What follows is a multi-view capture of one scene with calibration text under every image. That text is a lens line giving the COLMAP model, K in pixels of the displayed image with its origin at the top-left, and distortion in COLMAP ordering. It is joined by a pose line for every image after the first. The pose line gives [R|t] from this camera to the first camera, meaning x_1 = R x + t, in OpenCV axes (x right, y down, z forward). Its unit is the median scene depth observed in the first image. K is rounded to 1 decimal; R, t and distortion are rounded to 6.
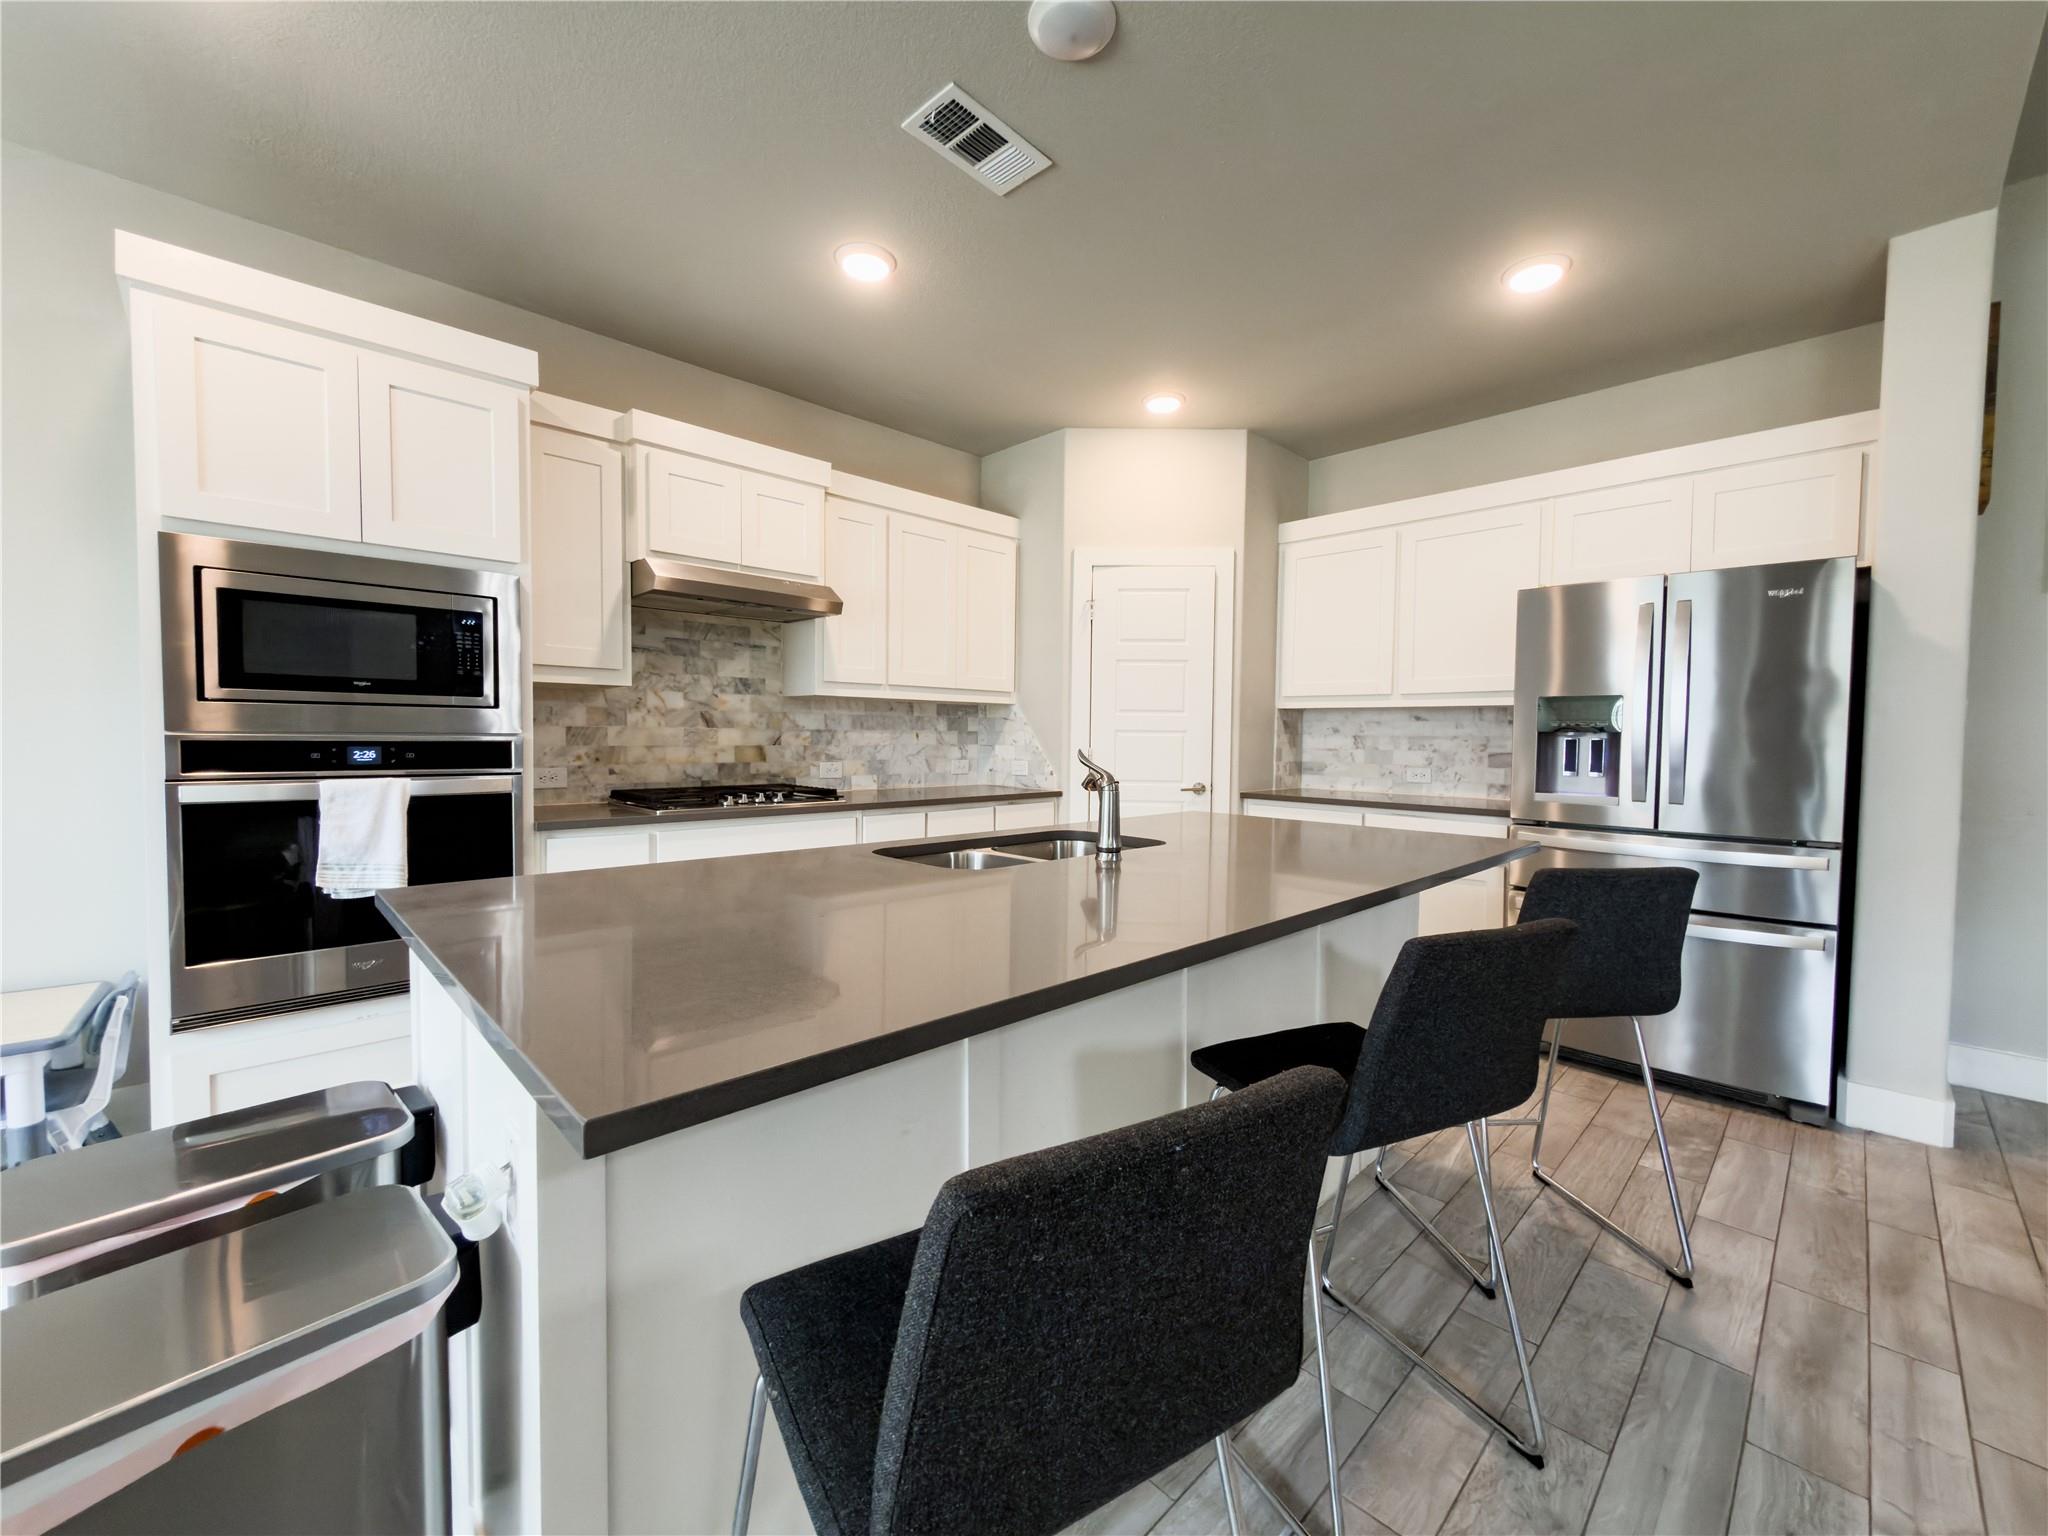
lens RADIAL K [[819.7, 0, 1021.5], [0, 819.7, 769.2], [0, 0, 1]] dist [0.002654, 0.000283]
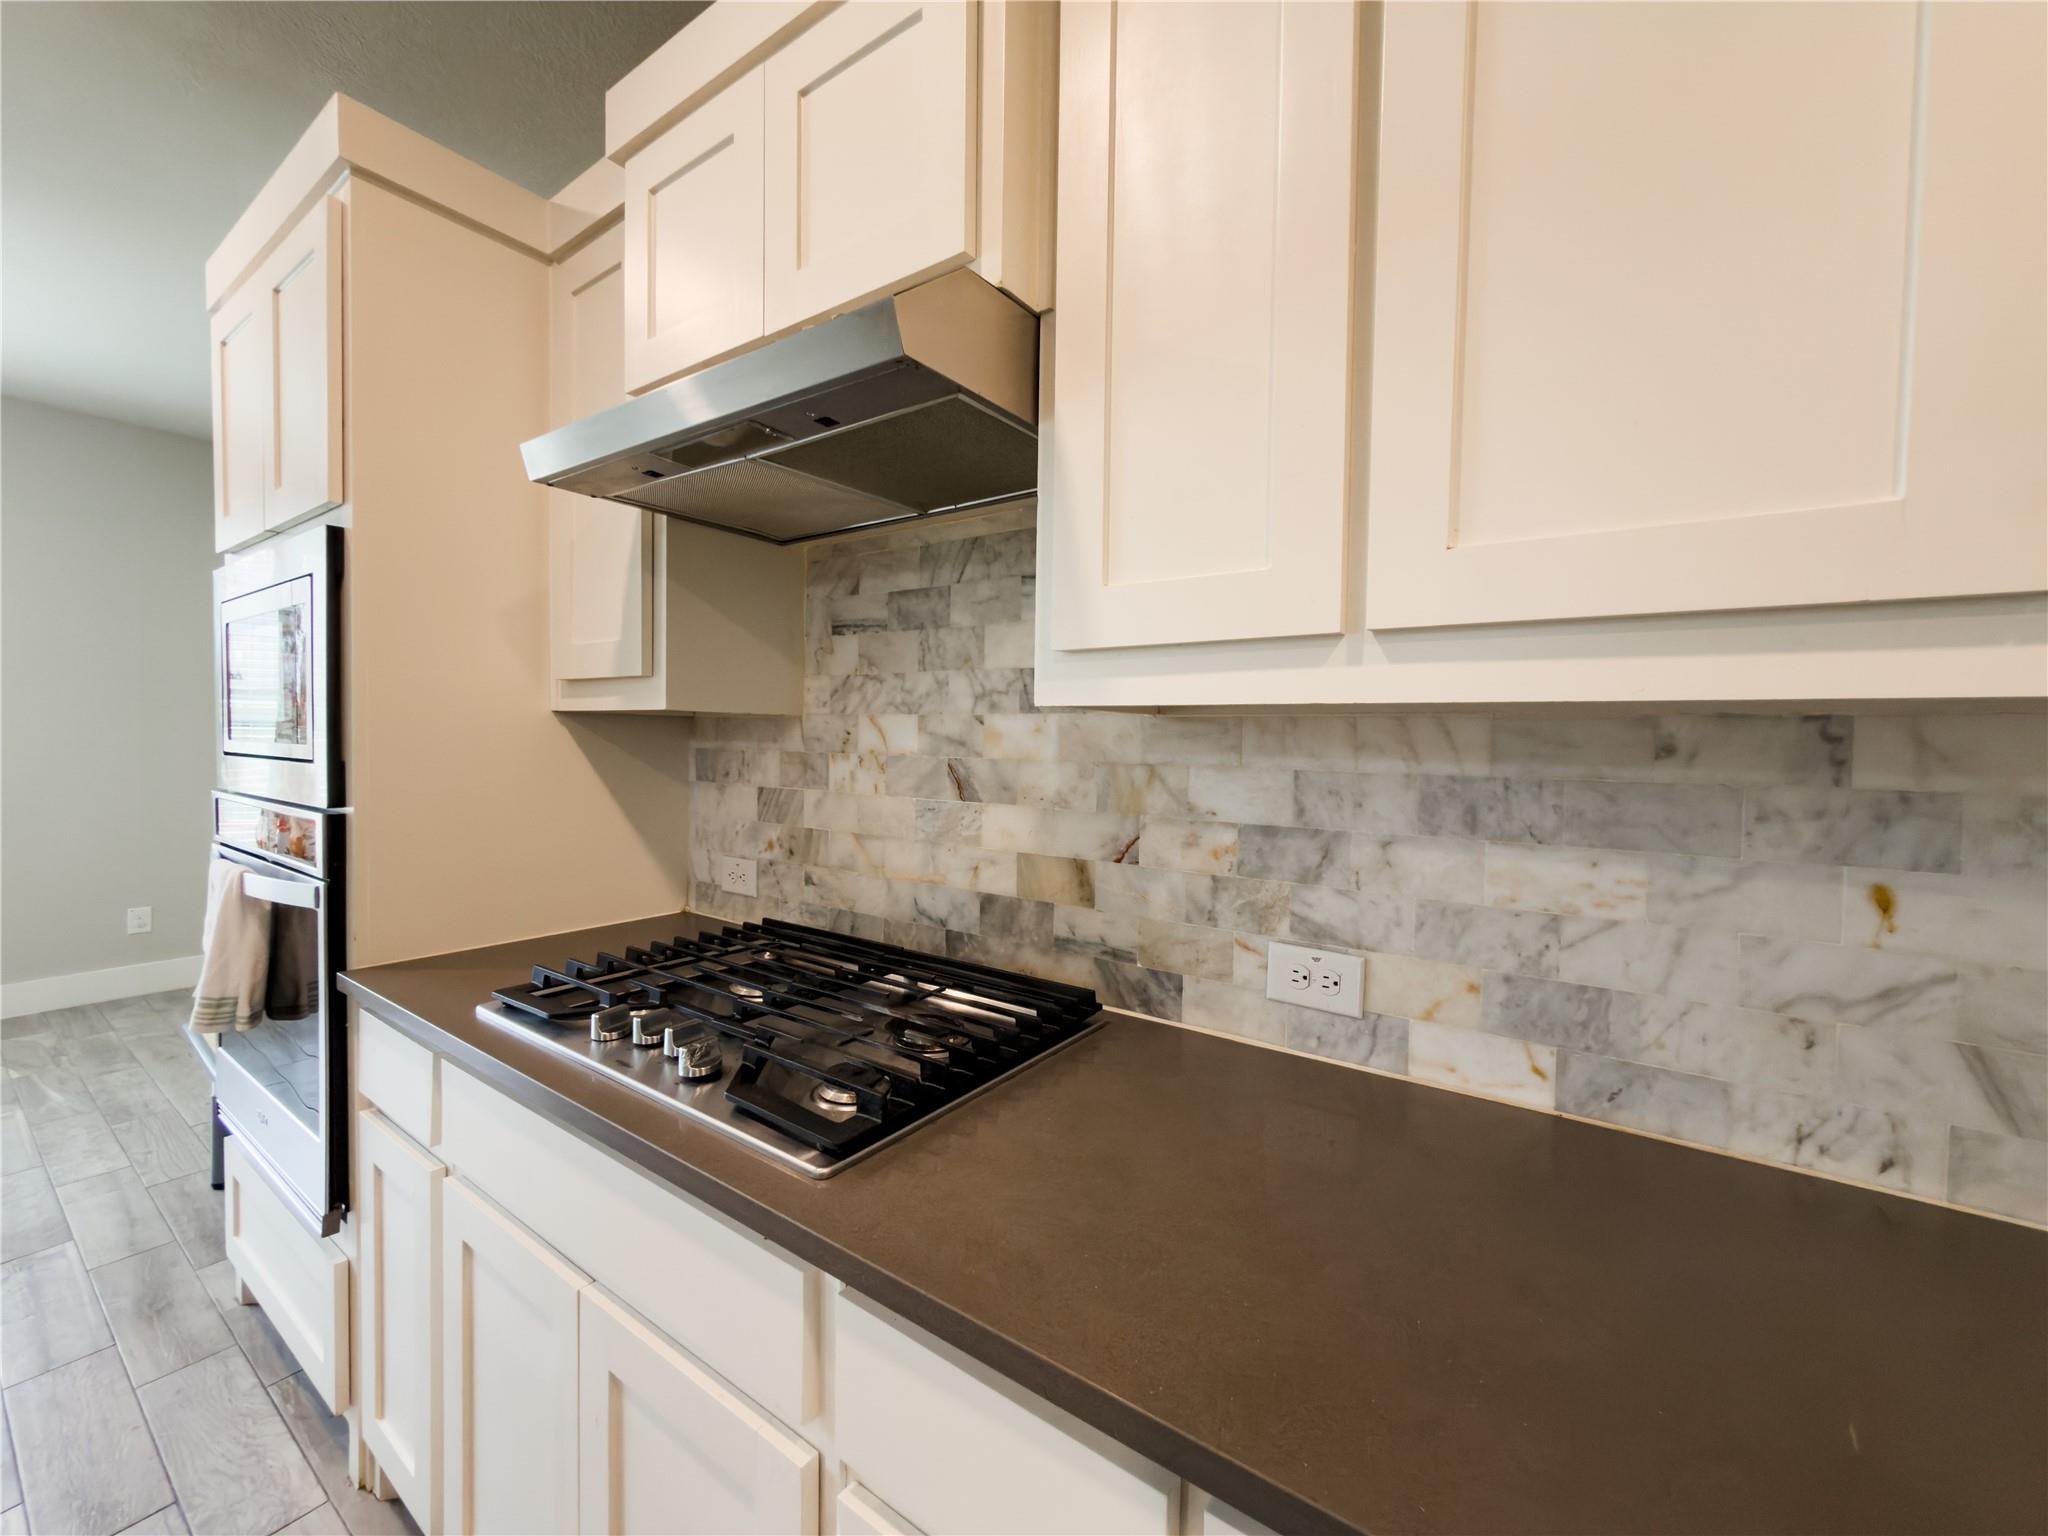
lens RADIAL K [[819.7, 0, 1026.5], [0, 819.7, 769.8], [0, 0, 1]] dist [0.002654, 0.000283]
pose [[0.187186, 0.027516, -0.981939, 0.014784], [-0.061103, 0.997998, 0.016318, -0.071390], [0.980422, 0.056944, 0.188493, 0.918324]]
